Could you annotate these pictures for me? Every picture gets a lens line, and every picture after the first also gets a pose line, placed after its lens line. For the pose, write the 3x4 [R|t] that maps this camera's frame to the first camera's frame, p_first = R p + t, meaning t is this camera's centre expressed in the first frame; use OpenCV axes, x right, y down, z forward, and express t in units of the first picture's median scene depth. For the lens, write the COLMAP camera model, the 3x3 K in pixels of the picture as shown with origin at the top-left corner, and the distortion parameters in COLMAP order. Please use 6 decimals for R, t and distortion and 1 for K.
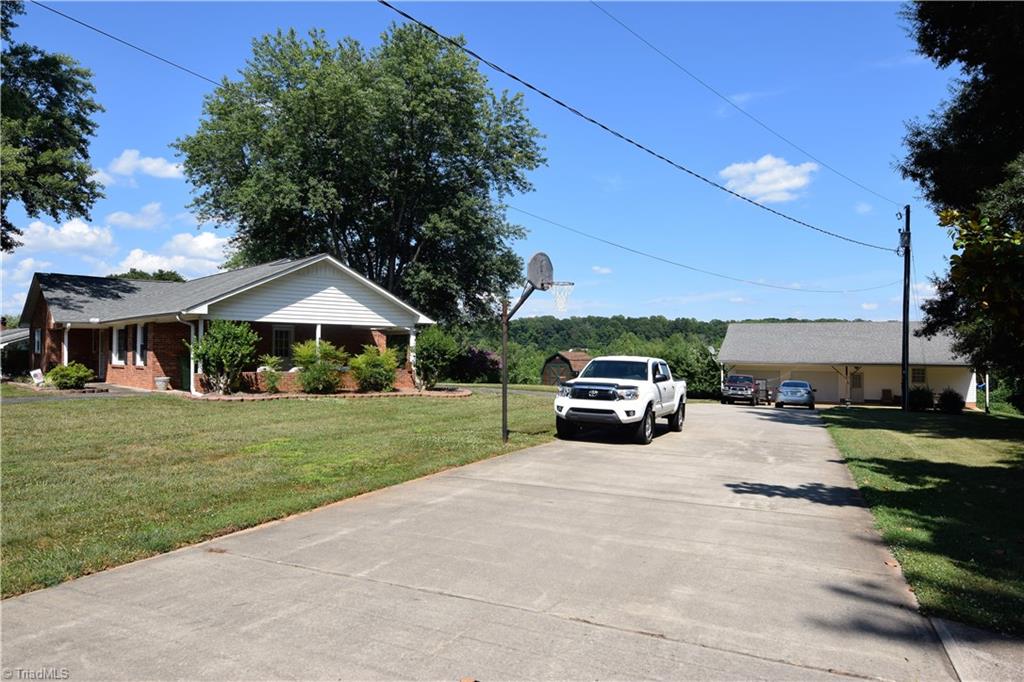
lens RADIAL K [[652.9, 0, 512.0], [0, 652.9, 341.0], [0, 0, 1]] dist [-0.006076, -0.001321]
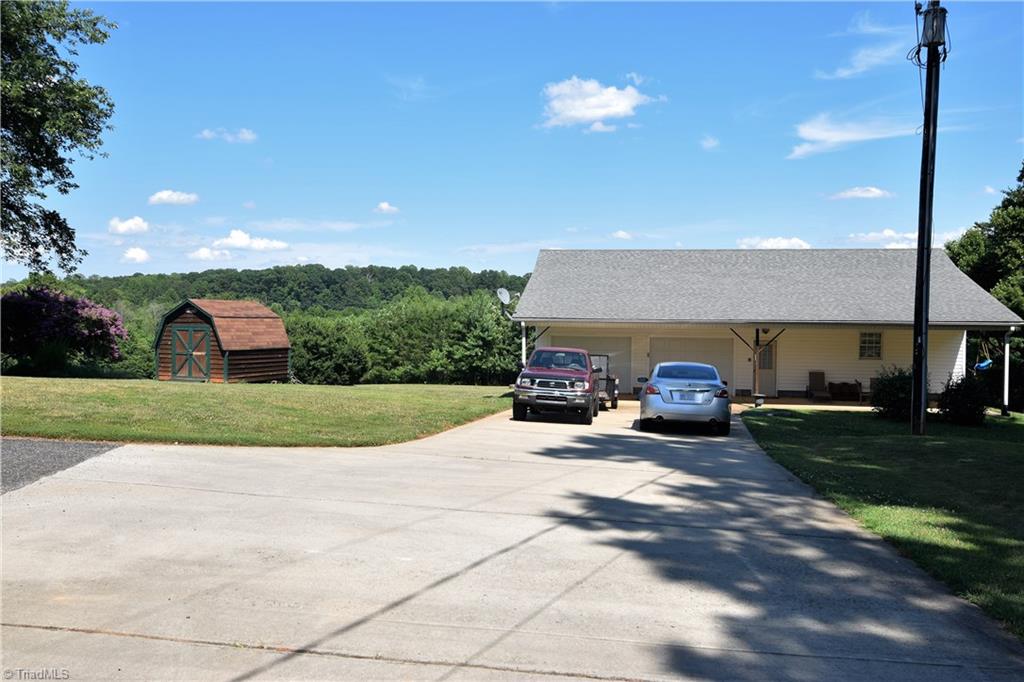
lens RADIAL K [[837.4, 0, 512.0], [0, 837.4, 341.0], [0, 0, 1]] dist [0.002305, 0.000983]
pose [[0.960898, -0.005786, 0.276843, 0.064579], [-0.007929, 0.998797, 0.048395, 0.008020], [-0.276790, -0.048698, 0.959696, 0.184665]]
